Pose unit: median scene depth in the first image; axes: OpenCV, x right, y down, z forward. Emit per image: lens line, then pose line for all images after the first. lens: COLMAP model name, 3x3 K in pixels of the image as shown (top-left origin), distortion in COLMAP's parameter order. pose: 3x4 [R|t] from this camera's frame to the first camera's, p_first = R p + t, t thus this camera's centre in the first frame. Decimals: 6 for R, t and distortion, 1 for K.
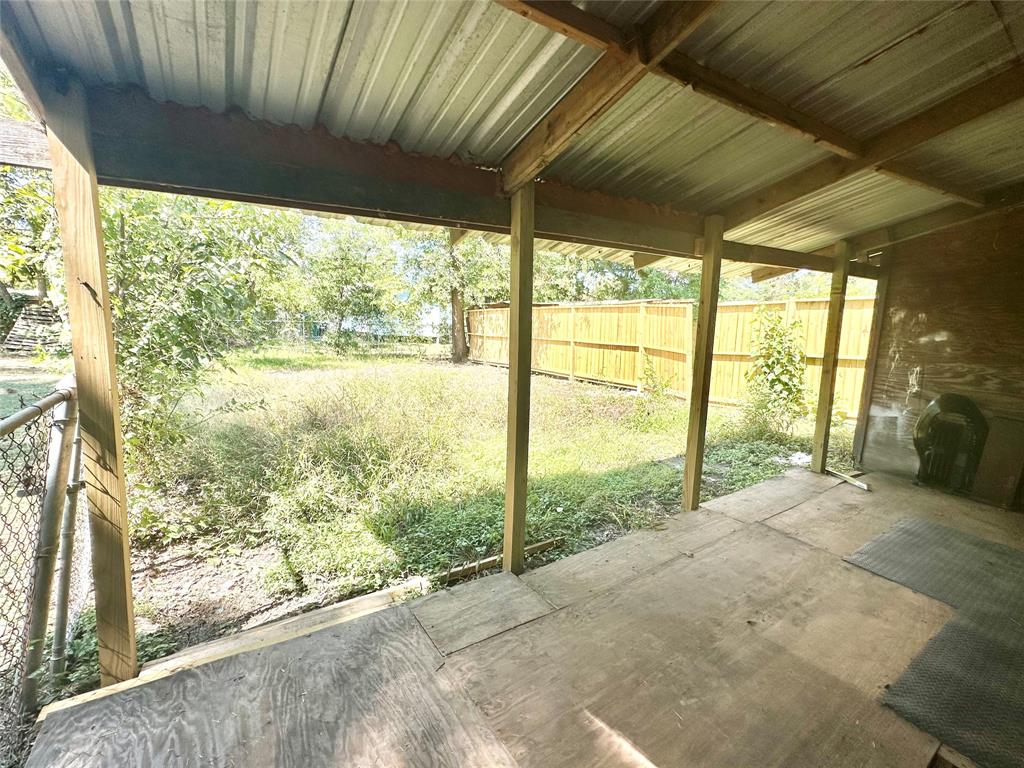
lens RADIAL K [[450.5, 0, 511.7], [0, 450.5, 381.9], [0, 0, 1]] dist [0.012518, 0.000103]
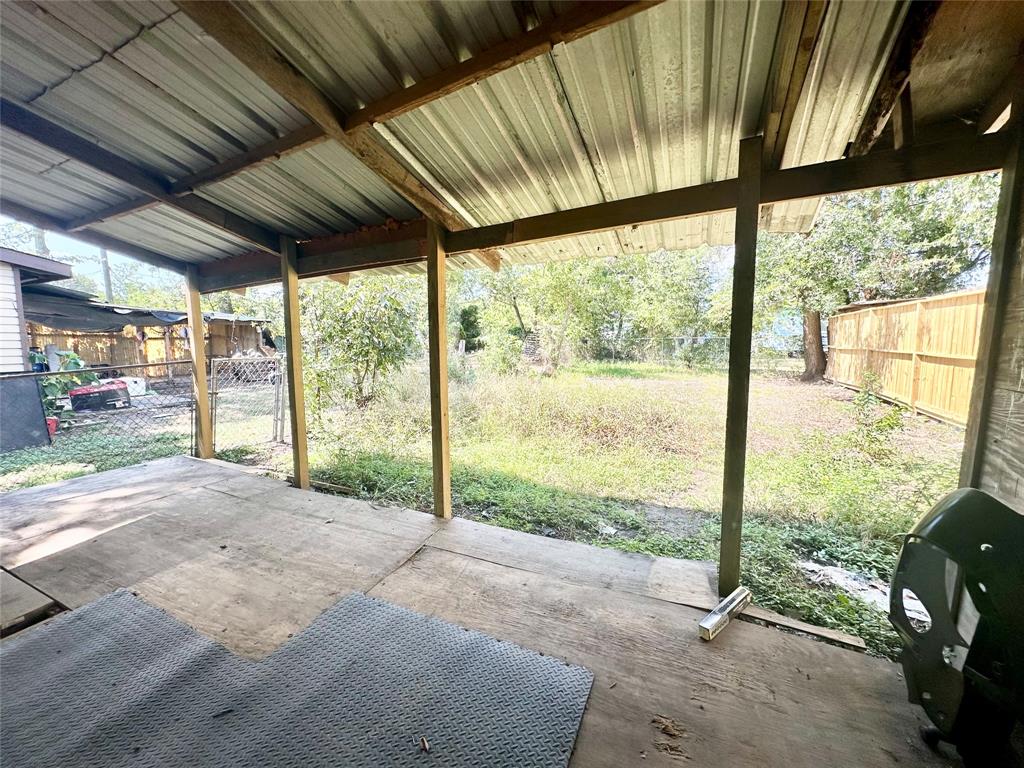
lens RADIAL K [[409.7, 0, 512.2], [0, 409.7, 386.2], [0, 0, 1]] dist [-0.002875, 0.000080]
pose [[0.495284, 0.065235, -0.866279, 1.362559], [-0.085587, 0.995990, 0.026069, -0.032792], [0.864505, 0.061230, 0.498881, 0.764561]]
